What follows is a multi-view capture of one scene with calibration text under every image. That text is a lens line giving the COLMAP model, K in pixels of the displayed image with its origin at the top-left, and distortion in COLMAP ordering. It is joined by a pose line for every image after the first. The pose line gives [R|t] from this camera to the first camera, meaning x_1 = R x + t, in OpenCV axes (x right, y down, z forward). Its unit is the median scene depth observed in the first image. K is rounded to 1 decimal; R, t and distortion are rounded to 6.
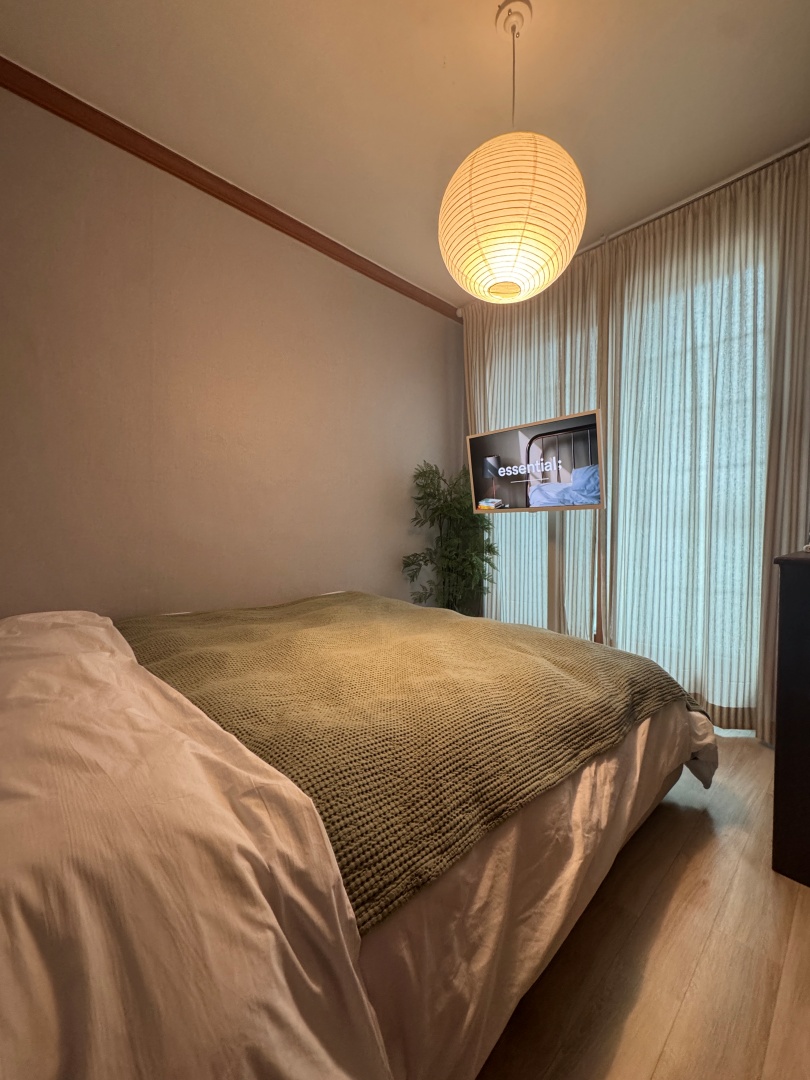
lens RADIAL K [[429.3, 0, 406.4], [0, 429.3, 540.2], [0, 0, 1]] dist [-0.001799, -0.000005]
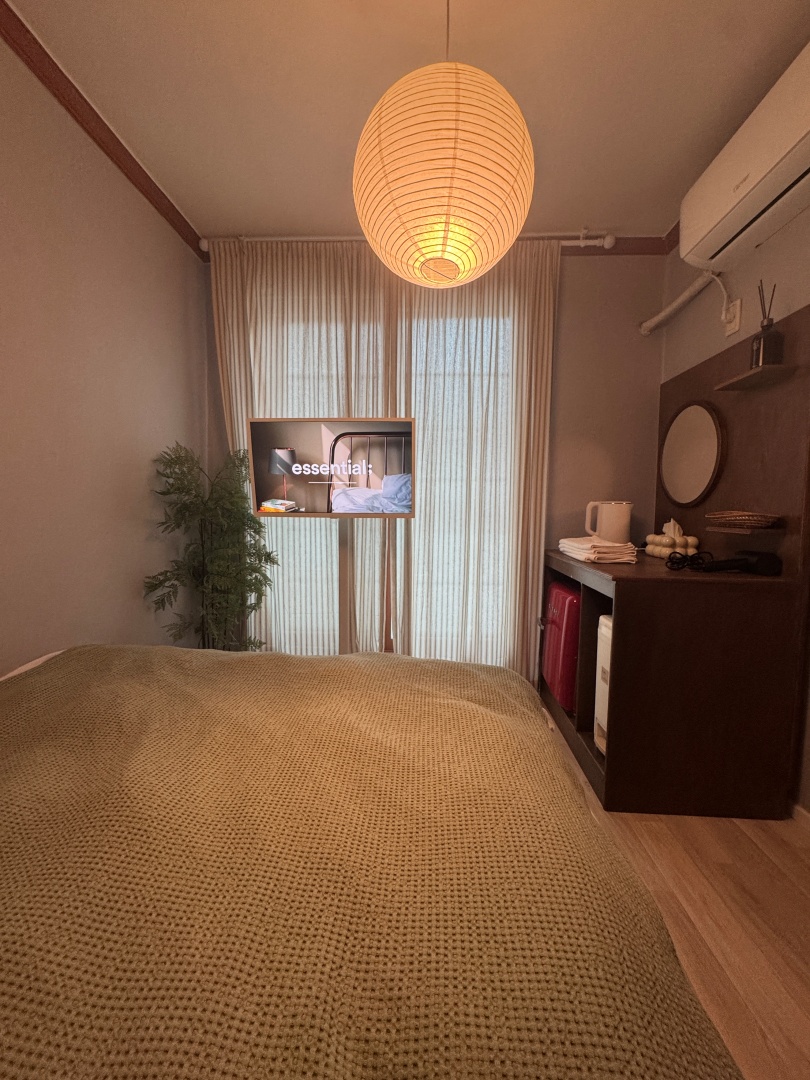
lens RADIAL K [[429.3, 0, 406.4], [0, 429.3, 540.2], [0, 0, 1]] dist [-0.001799, -0.000005]
pose [[0.712761, -0.045549, 0.699927, -0.231184], [0.007881, 0.998346, 0.056943, -0.070280], [-0.701363, -0.035071, 0.711941, 0.260338]]
